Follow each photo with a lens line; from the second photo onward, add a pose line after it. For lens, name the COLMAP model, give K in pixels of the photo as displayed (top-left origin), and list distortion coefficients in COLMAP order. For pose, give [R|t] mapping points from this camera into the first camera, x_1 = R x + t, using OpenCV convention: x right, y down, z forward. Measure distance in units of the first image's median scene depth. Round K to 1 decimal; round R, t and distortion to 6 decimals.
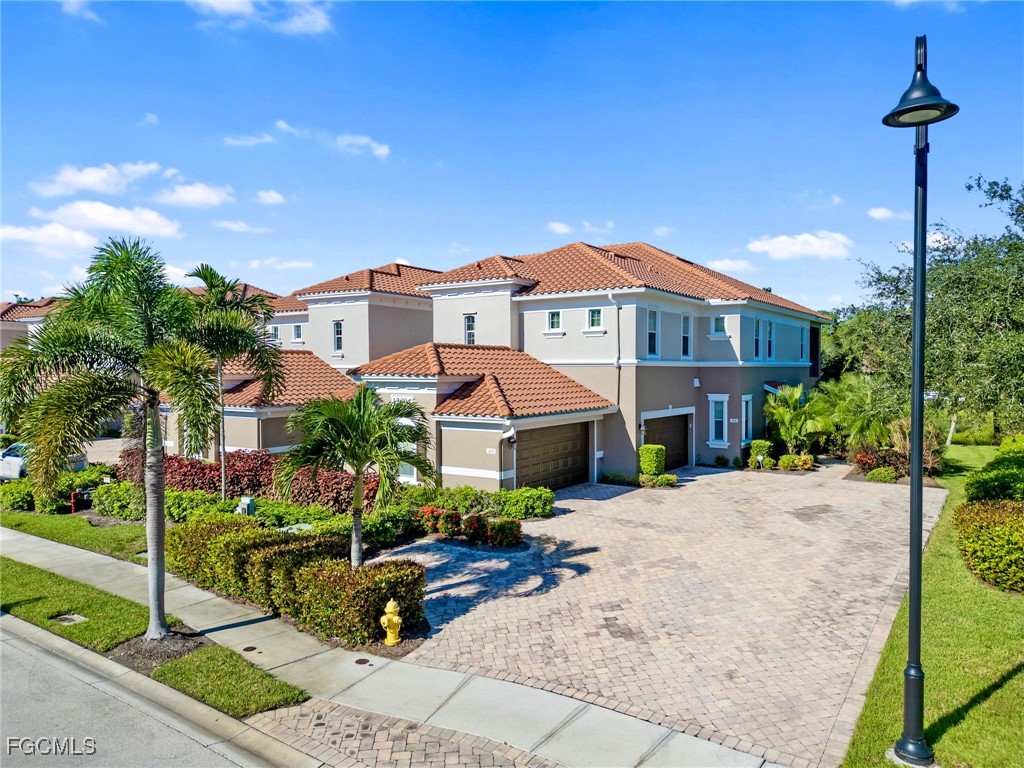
lens RADIAL K [[723.4, 0, 516.3], [0, 723.4, 388.5], [0, 0, 1]] dist [0.024736, -0.012382]
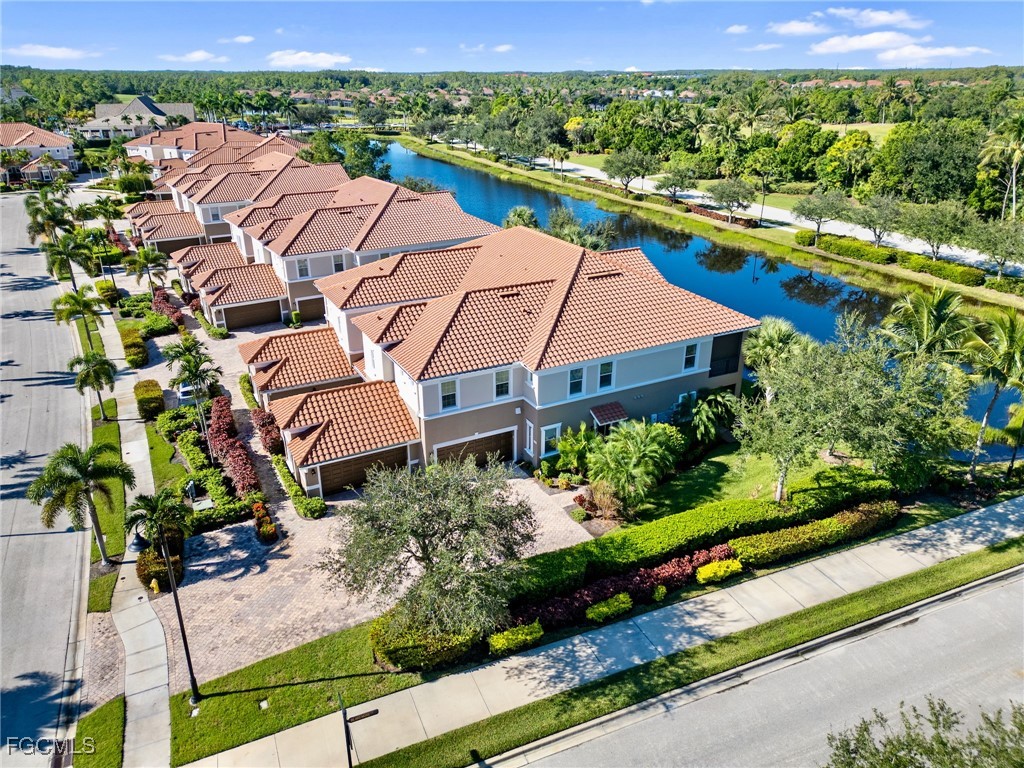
lens RADIAL K [[723.4, 0, 508.6], [0, 723.4, 383.0], [0, 0, 1]] dist [0.024736, -0.012382]
pose [[0.874211, 0.189763, -0.446929, 0.980067], [-0.010003, 0.927309, 0.374163, -0.674573], [0.485443, -0.322627, 0.812562, -0.160747]]
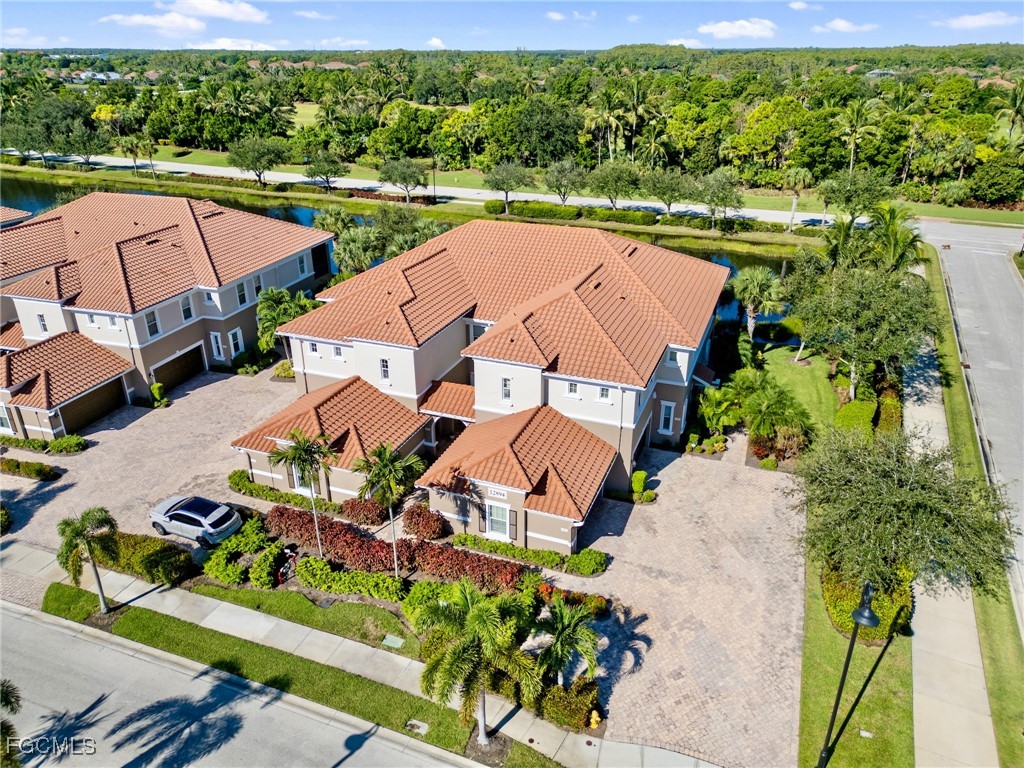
lens RADIAL K [[723.4, 0, 513.7], [0, 723.4, 379.2], [0, 0, 1]] dist [0.024736, -0.012382]
pose [[0.974867, -0.086773, 0.205196, -0.357191], [0.000368, 0.921659, 0.388000, -0.677856], [-0.222789, -0.378172, 0.898527, -0.235530]]
